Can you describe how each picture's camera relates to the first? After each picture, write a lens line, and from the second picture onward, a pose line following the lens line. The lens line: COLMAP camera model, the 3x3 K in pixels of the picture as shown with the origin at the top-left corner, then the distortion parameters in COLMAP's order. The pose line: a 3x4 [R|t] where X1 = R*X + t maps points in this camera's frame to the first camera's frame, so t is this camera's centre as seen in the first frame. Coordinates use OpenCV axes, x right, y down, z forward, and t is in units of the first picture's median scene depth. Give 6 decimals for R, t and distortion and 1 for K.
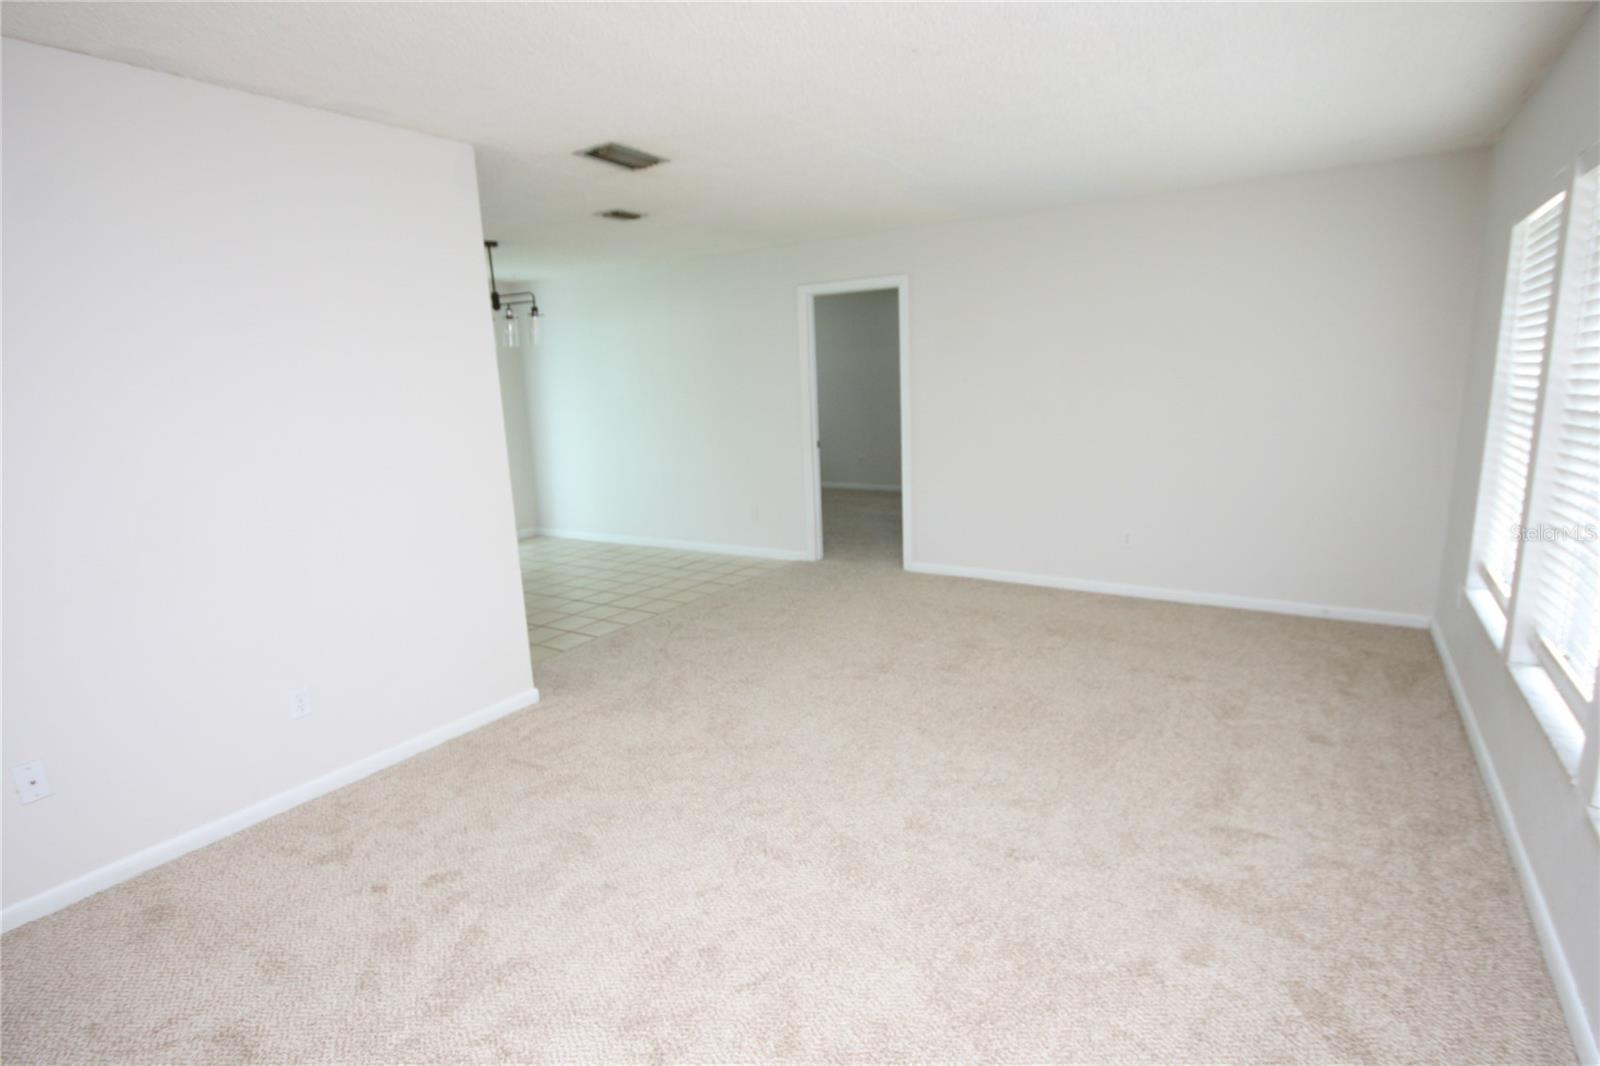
lens RADIAL K [[754.9, 0, 820.7], [0, 754.9, 542.0], [0, 0, 1]] dist [0.000843, 0.000748]
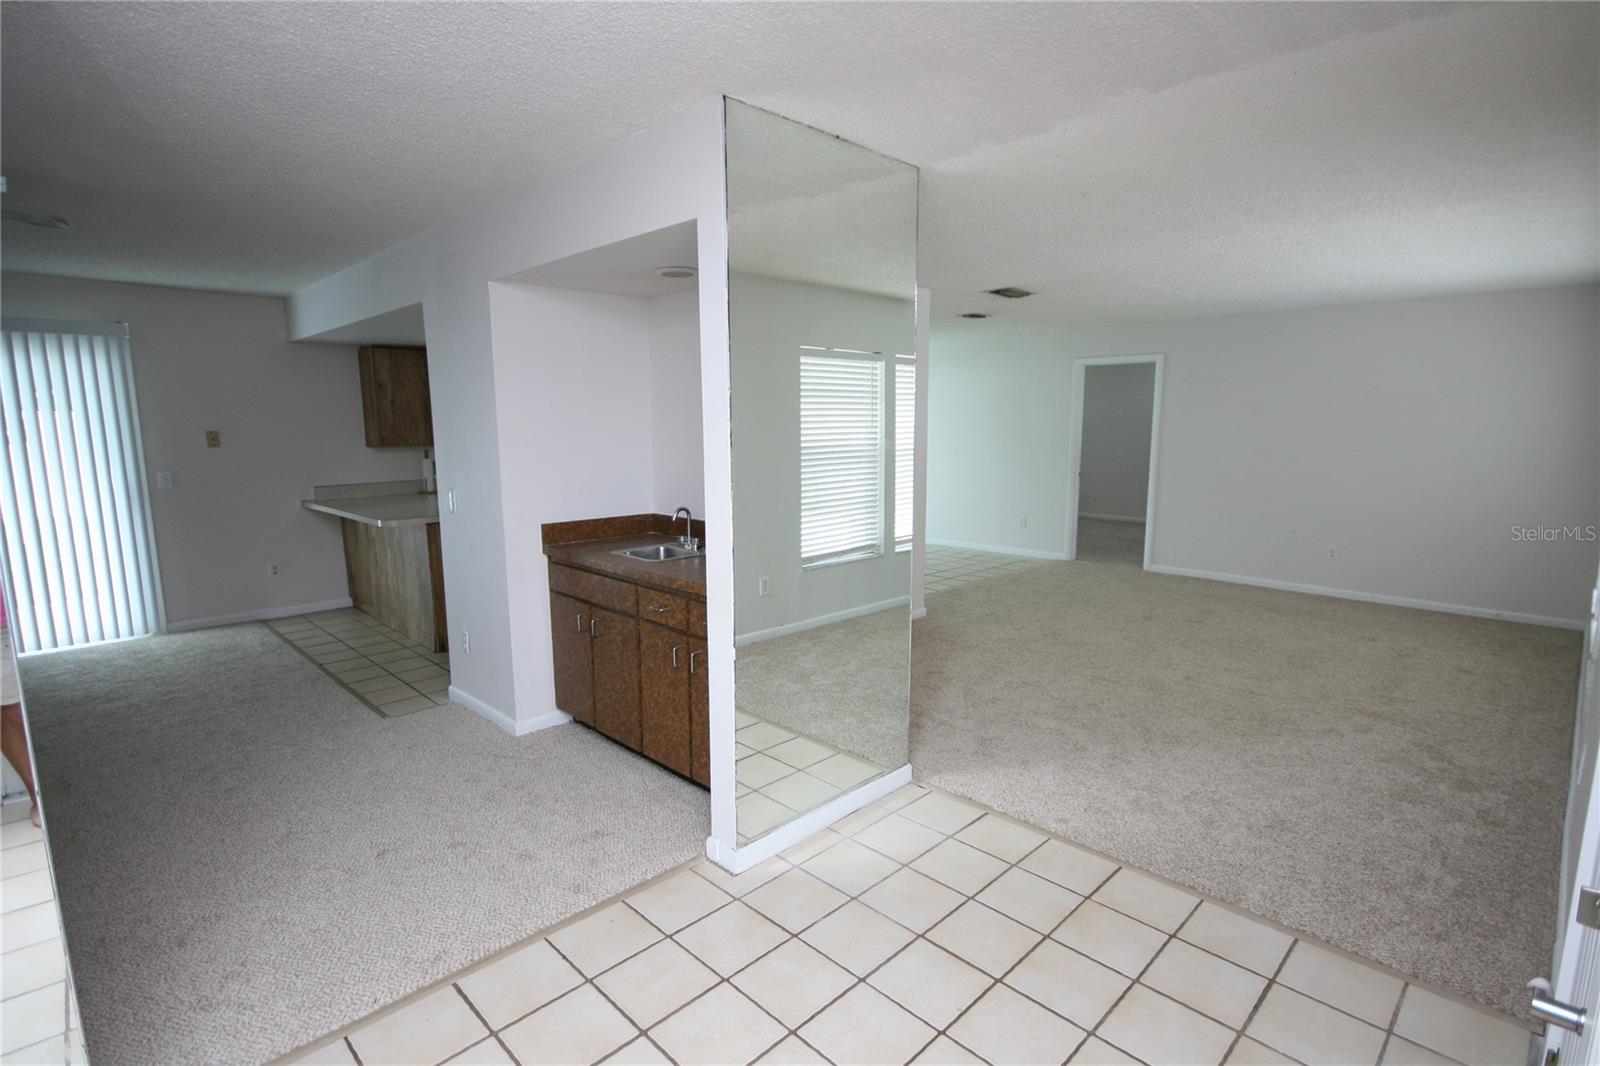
lens RADIAL K [[783.9, 0, 803.7], [0, 783.9, 548.3], [0, 0, 1]] dist [0.006294, -0.000339]
pose [[0.975857, 0.070525, -0.206711, -0.277654], [-0.080672, 0.995894, -0.041070, 0.150133], [0.202966, 0.056754, 0.977540, -0.693292]]
